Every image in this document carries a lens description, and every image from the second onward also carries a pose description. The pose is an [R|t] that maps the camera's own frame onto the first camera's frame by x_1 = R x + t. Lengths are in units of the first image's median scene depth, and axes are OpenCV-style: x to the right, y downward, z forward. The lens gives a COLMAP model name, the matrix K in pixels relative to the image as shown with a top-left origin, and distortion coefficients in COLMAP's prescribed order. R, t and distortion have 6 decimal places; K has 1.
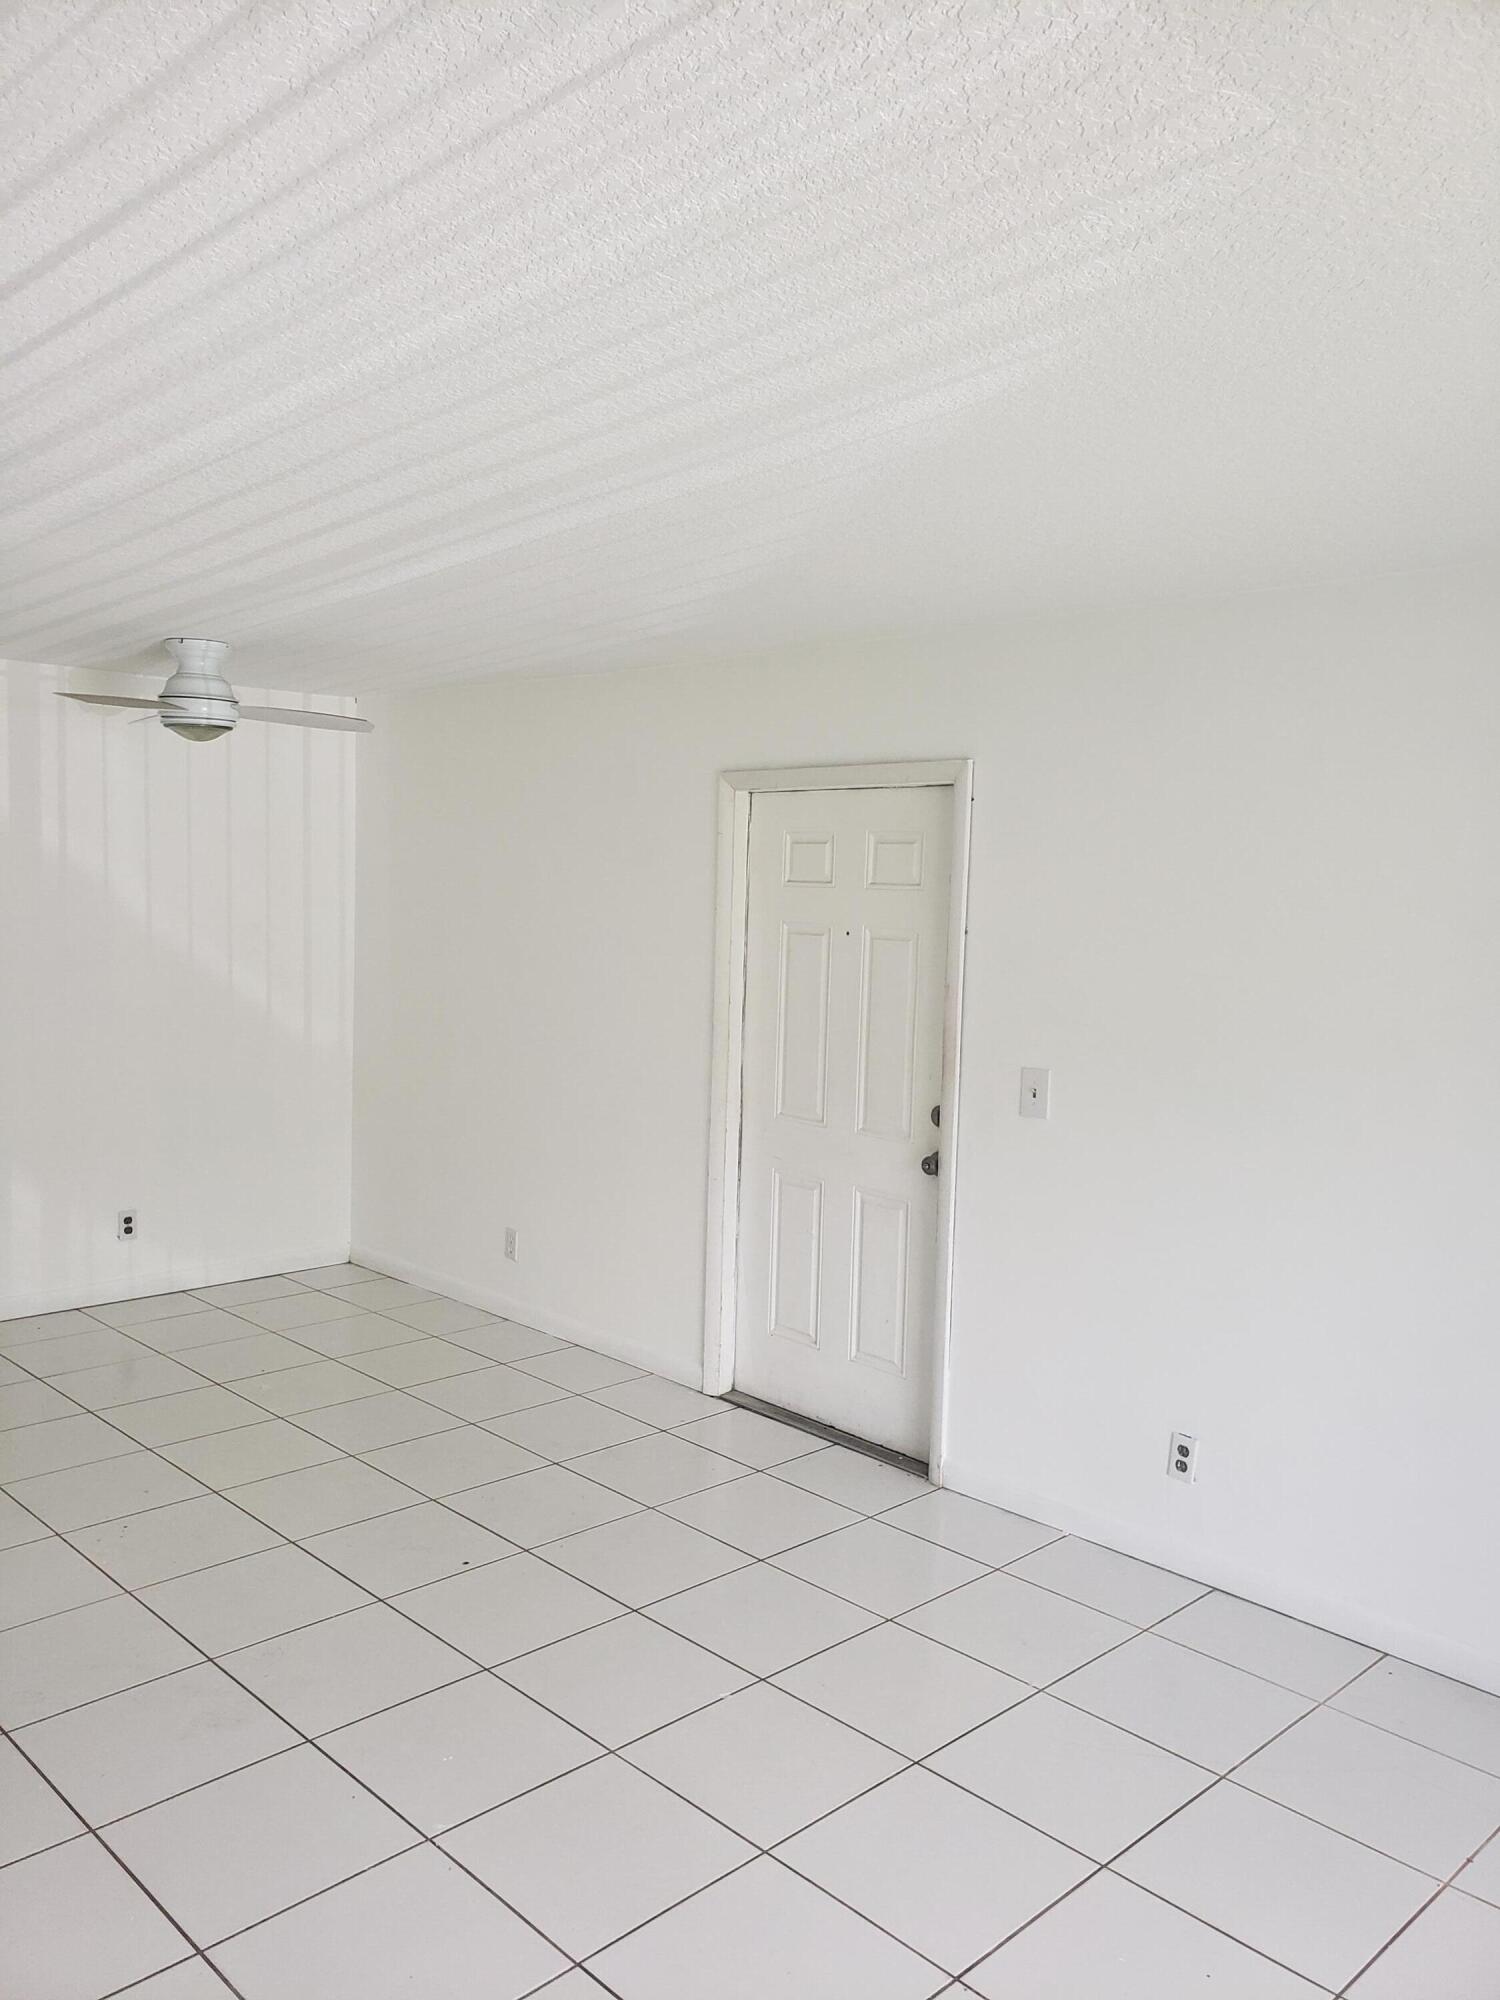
lens RADIAL K [[1534.9, 0, 750.0], [0, 1534.9, 1000.0], [0, 0, 1]] dist [0.179568, -0.407906]
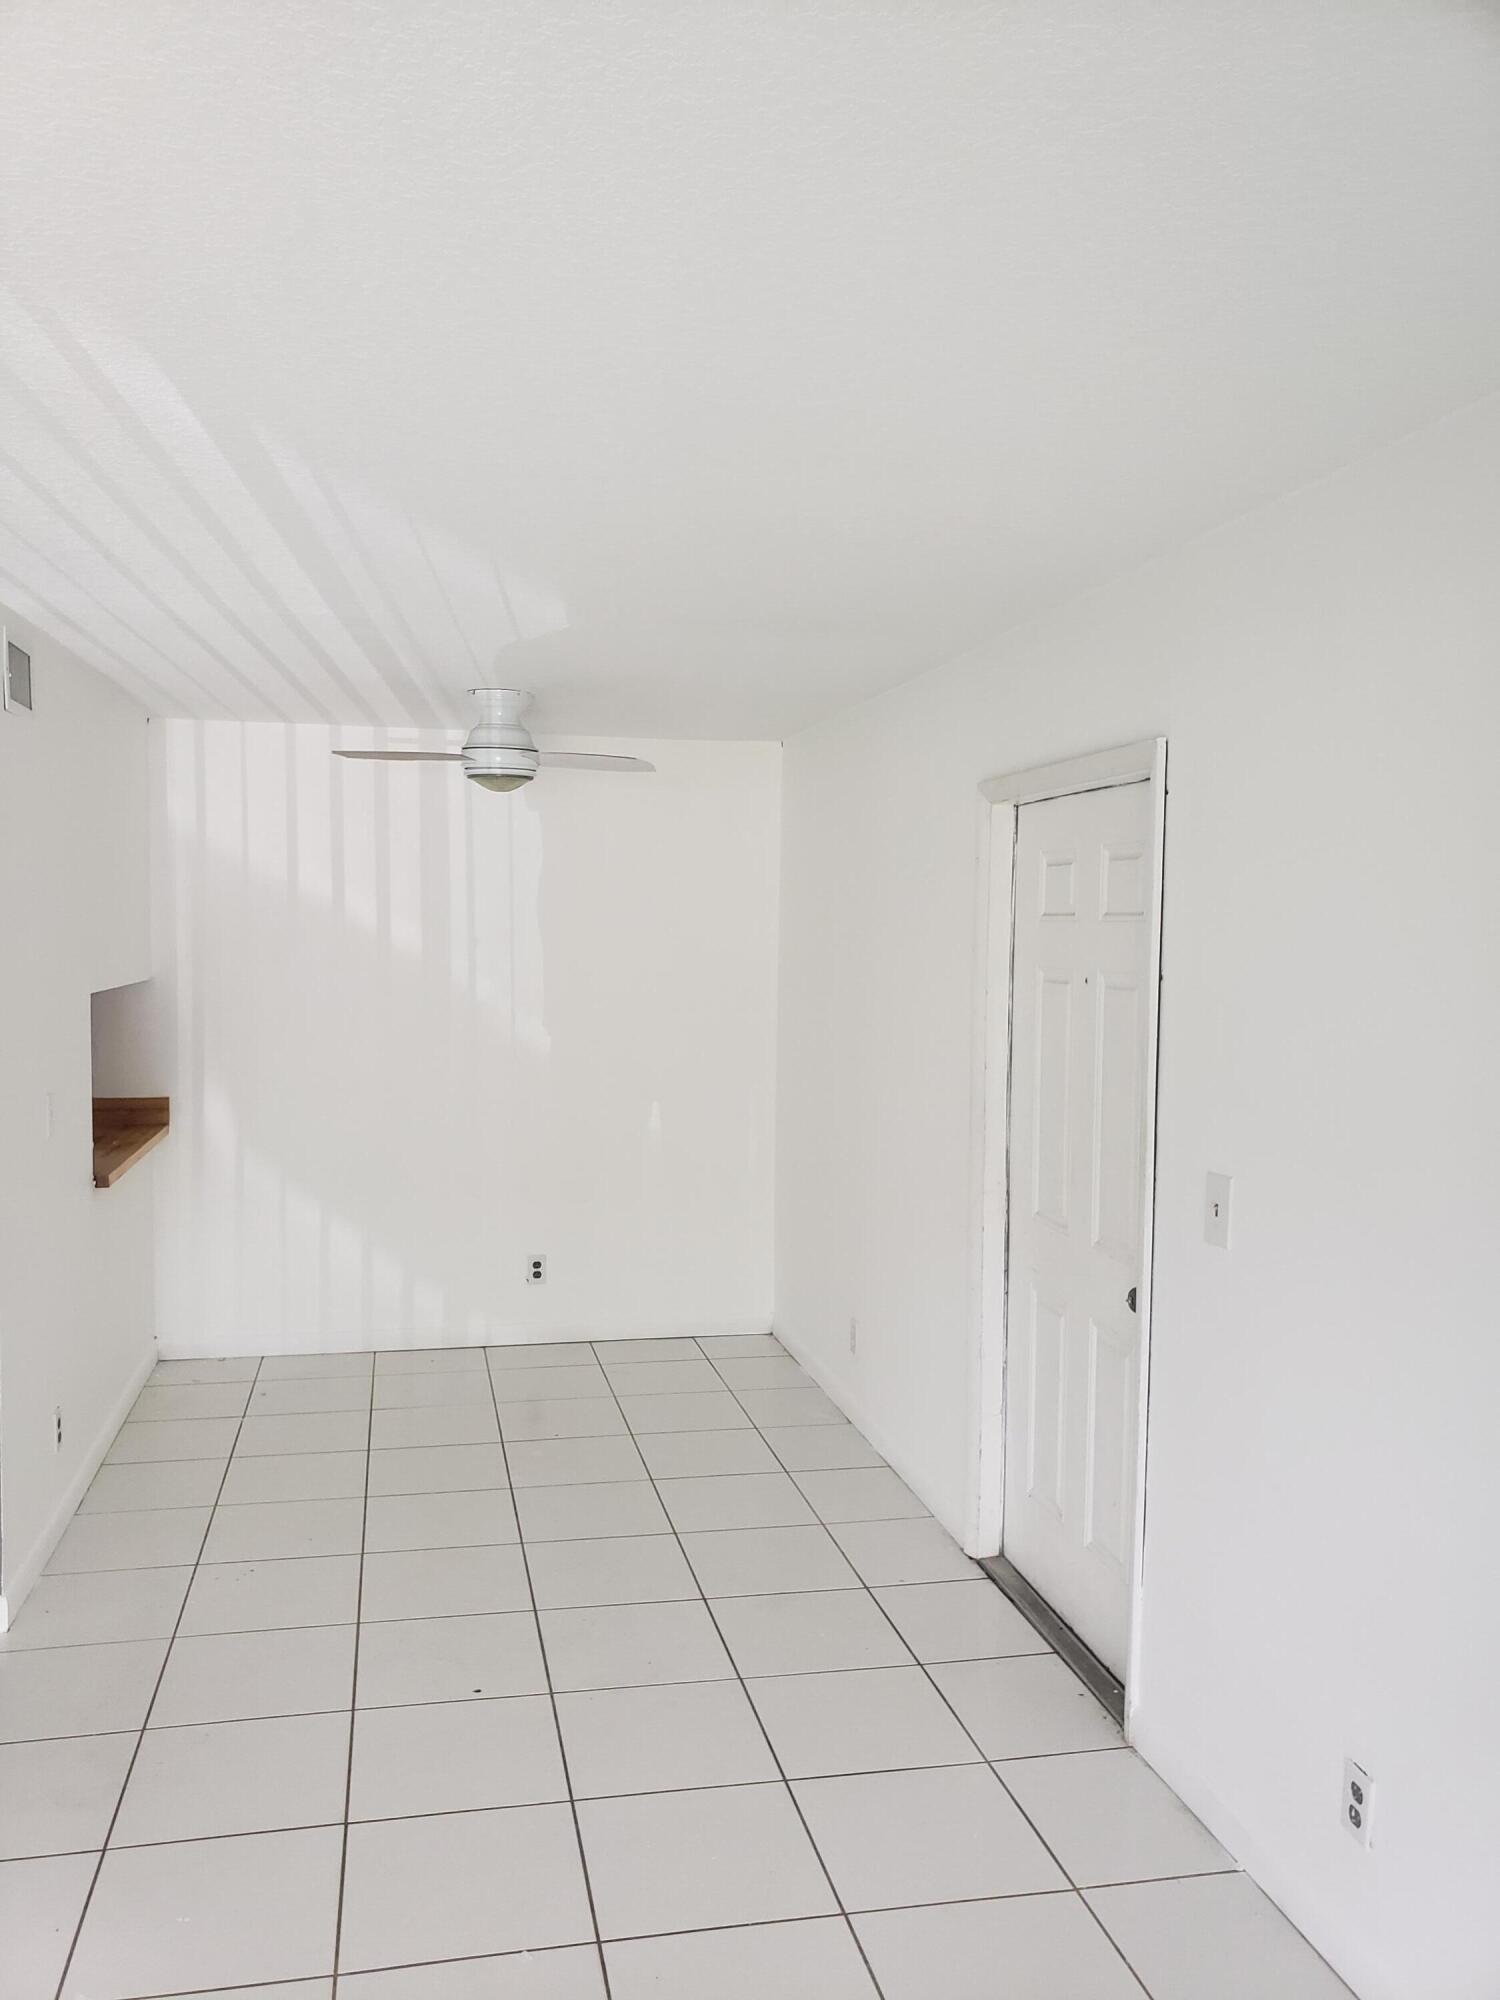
lens RADIAL K [[1554.5, 0, 725.8], [0, 1554.5, 990.9], [0, 0, 1]] dist [0.004213, -0.014050]
pose [[0.839386, 0.005080, -0.543511, 0.324464], [-0.032163, 0.998668, -0.040338, -0.001635], [0.542583, 0.051341, 0.838432, 0.256120]]
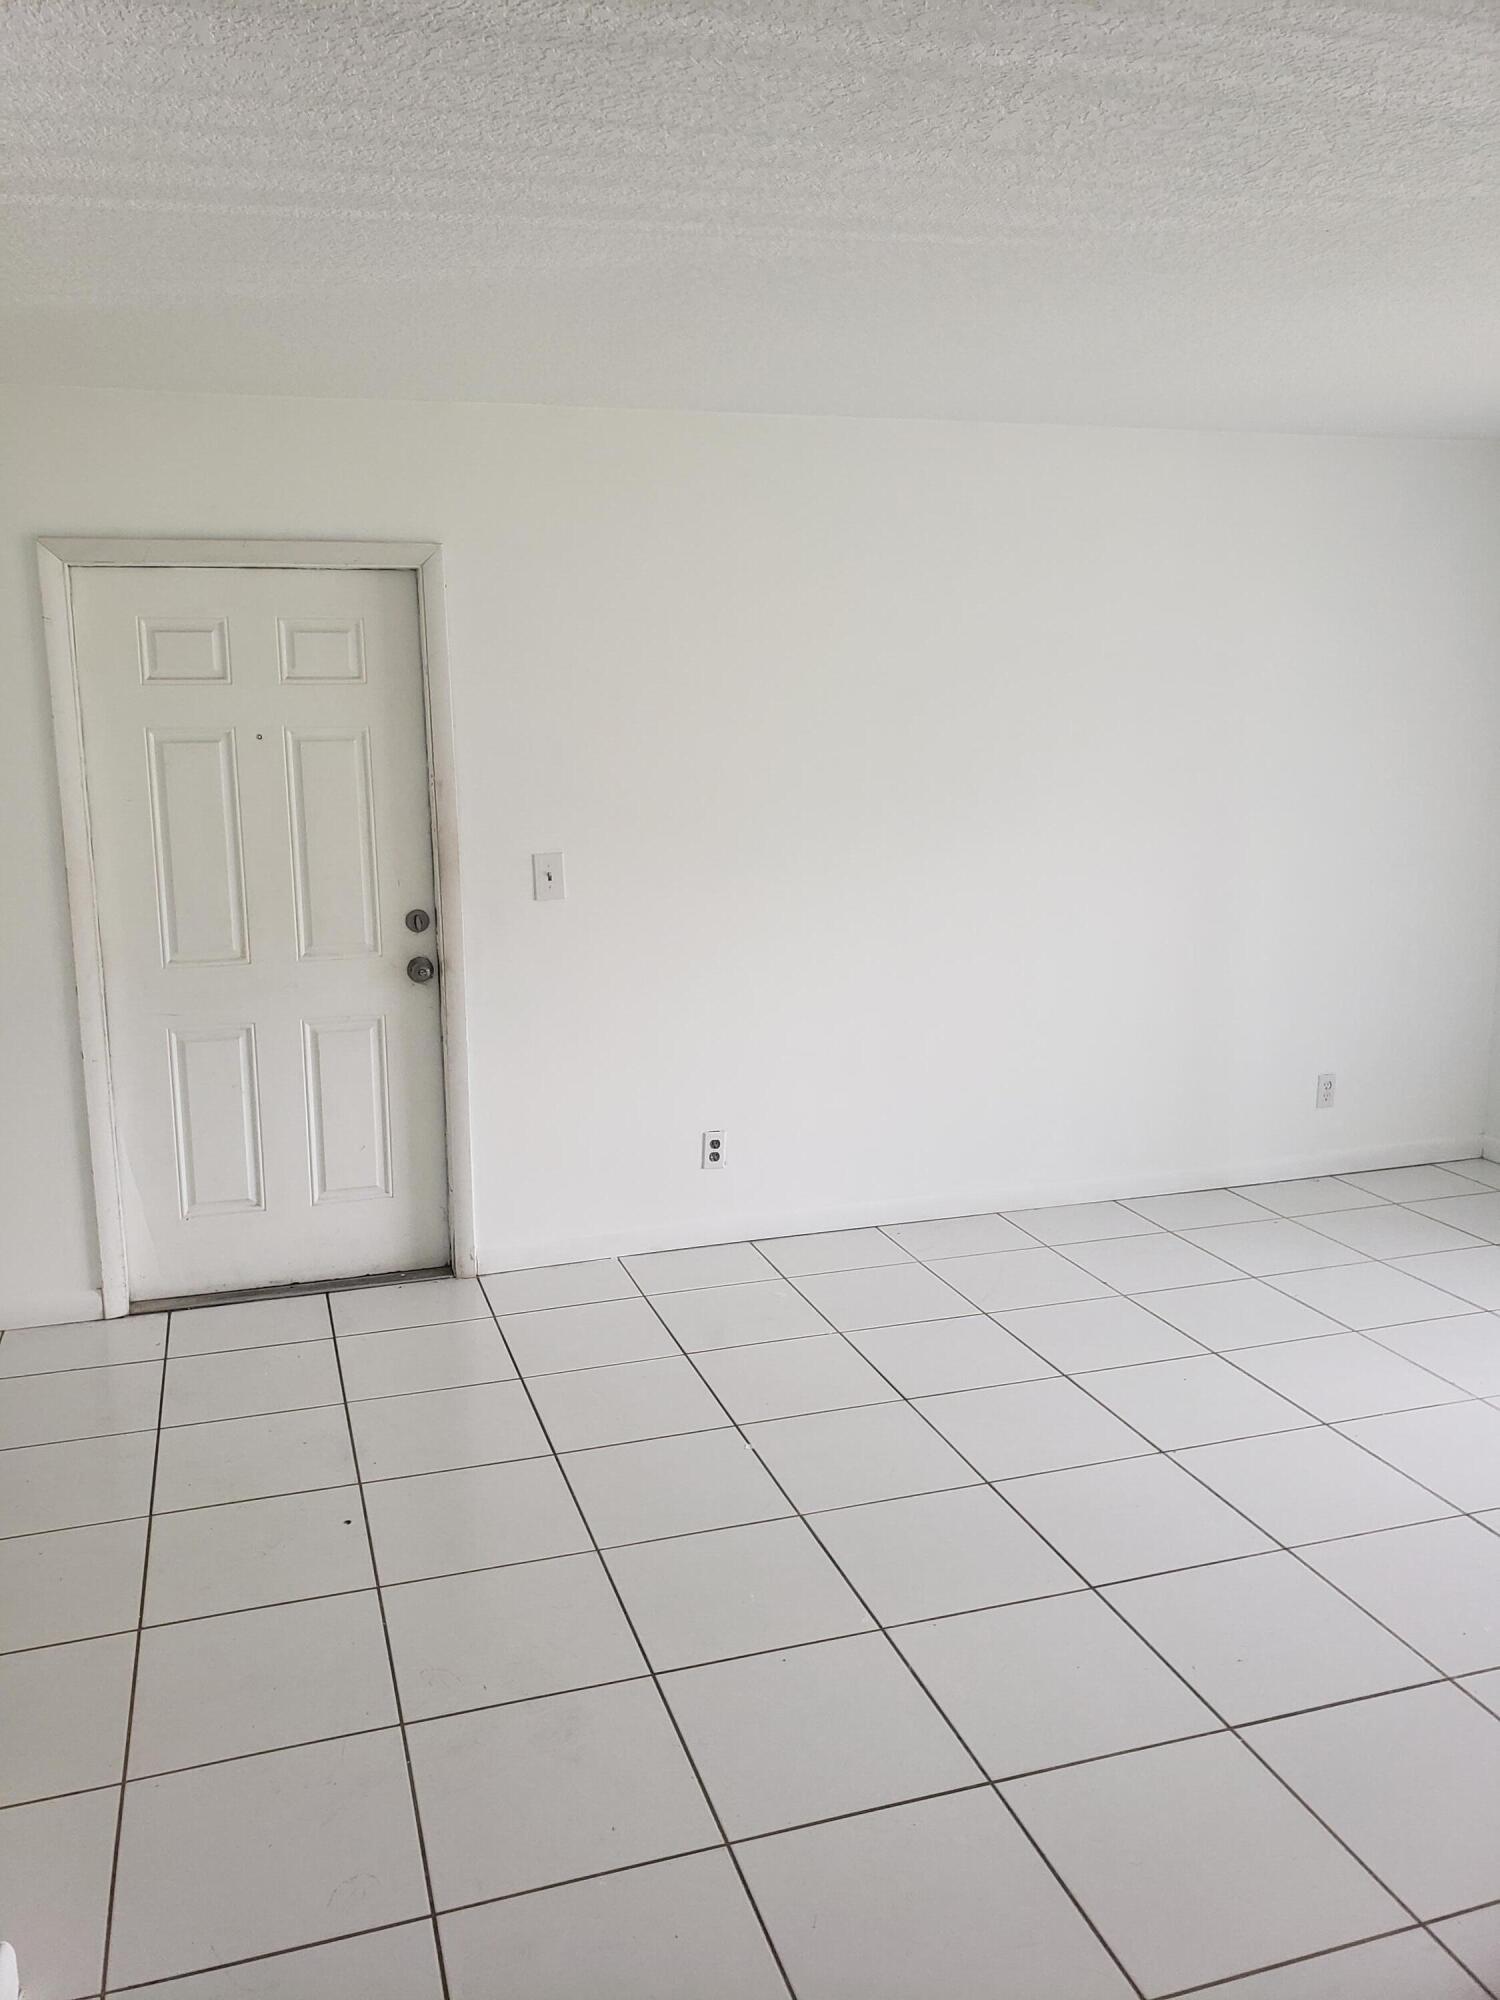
lens RADIAL K [[1554.5, 0, 725.8], [0, 1554.5, 990.9], [0, 0, 1]] dist [0.004213, -0.014050]
pose [[0.438489, -0.208649, 0.874181, -0.606953], [0.086637, 0.977961, 0.189962, -0.046590], [-0.894551, -0.007560, 0.446902, 0.364261]]
